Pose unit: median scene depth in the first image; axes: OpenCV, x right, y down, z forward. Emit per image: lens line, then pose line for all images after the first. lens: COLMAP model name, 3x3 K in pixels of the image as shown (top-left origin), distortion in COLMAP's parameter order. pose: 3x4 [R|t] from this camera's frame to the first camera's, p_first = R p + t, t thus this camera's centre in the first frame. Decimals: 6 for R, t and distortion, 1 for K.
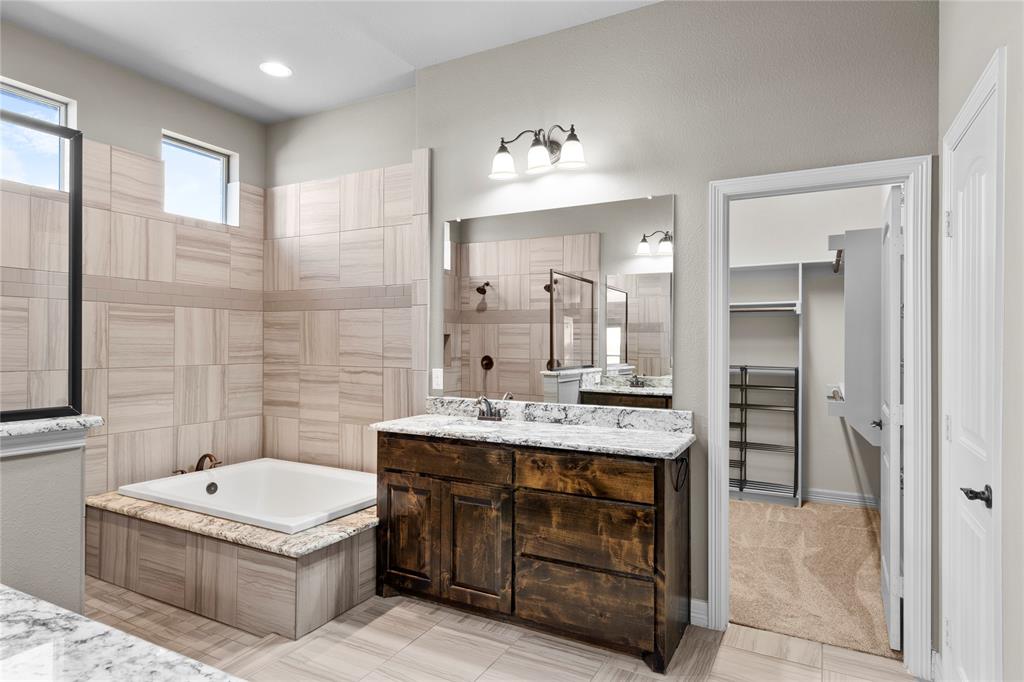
lens RADIAL K [[575.9, 0, 512.0], [0, 575.9, 341.0], [0, 0, 1]] dist [0.001900, 0.000098]
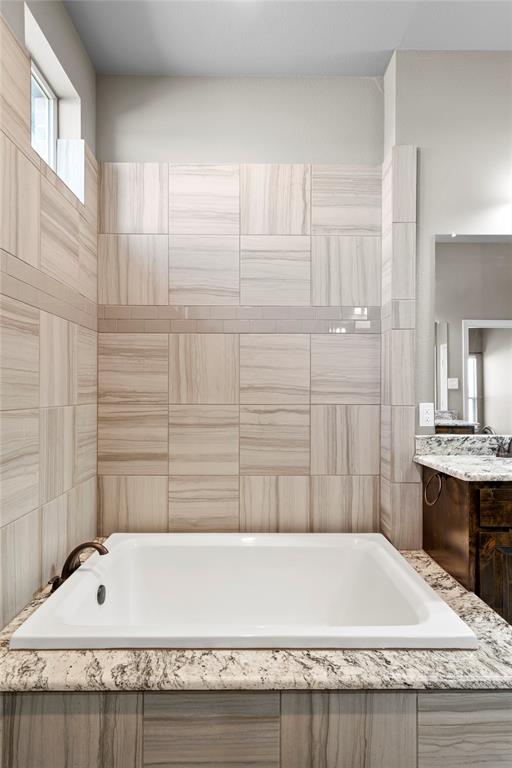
lens RADIAL K [[443.7, 0, 254.9], [0, 443.7, 393.2], [0, 0, 1]] dist [0.001937, 0.000009]
pose [[0.876016, -0.005742, 0.482248, -0.584553], [0.001417, 0.999955, 0.009333, 0.022846], [-0.482280, -0.007493, 0.875985, 0.460347]]
